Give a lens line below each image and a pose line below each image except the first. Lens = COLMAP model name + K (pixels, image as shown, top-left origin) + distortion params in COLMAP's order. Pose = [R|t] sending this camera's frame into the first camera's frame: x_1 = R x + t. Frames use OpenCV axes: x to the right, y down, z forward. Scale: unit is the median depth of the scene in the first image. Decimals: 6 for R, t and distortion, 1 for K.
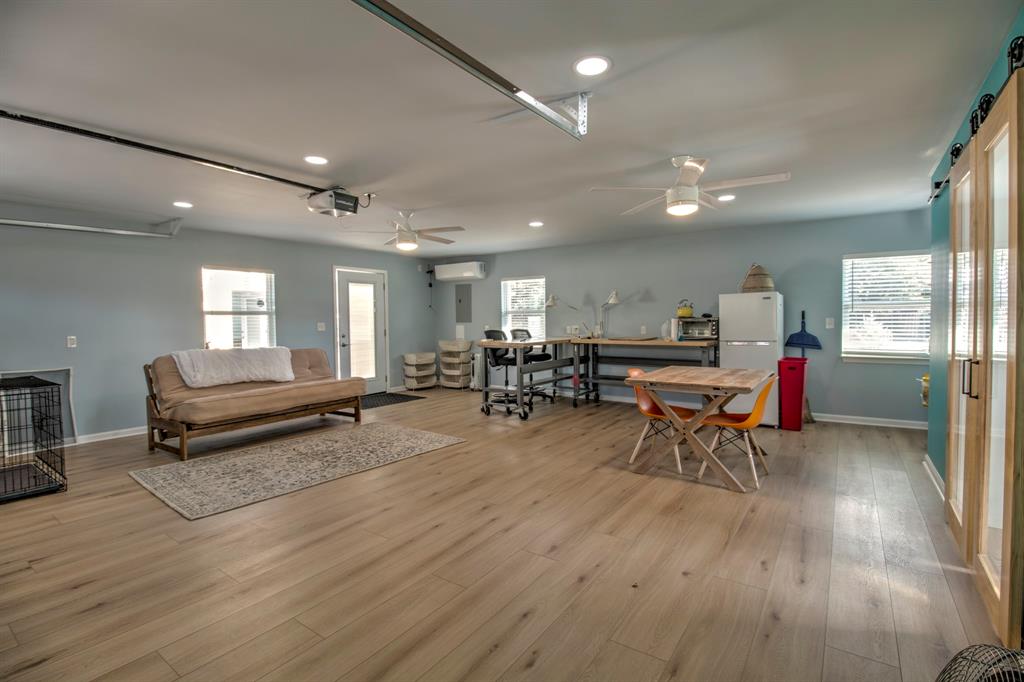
lens RADIAL K [[473.8, 0, 520.8], [0, 473.8, 331.2], [0, 0, 1]] dist [-0.006327, -0.008110]
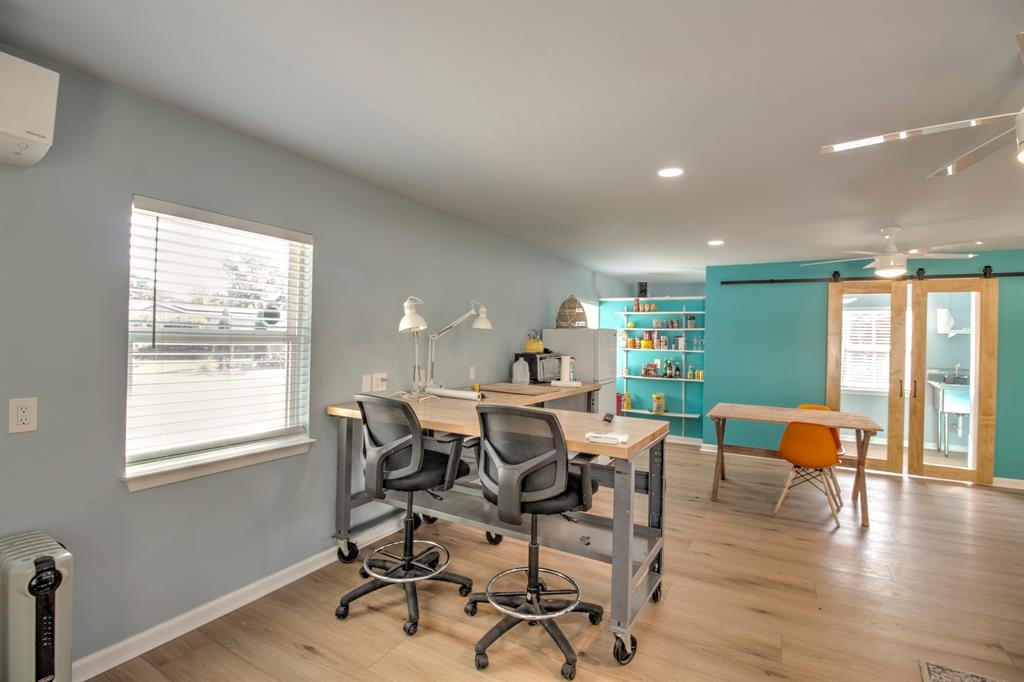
lens RADIAL K [[473.8, 0, 520.6], [0, 473.8, 331.8], [0, 0, 1]] dist [-0.006327, -0.008110]
pose [[-0.095692, 0.021135, 0.995187, -0.346051], [0.004830, 0.999773, -0.020768, -0.041569], [-0.995399, 0.002819, -0.095772, 0.954745]]
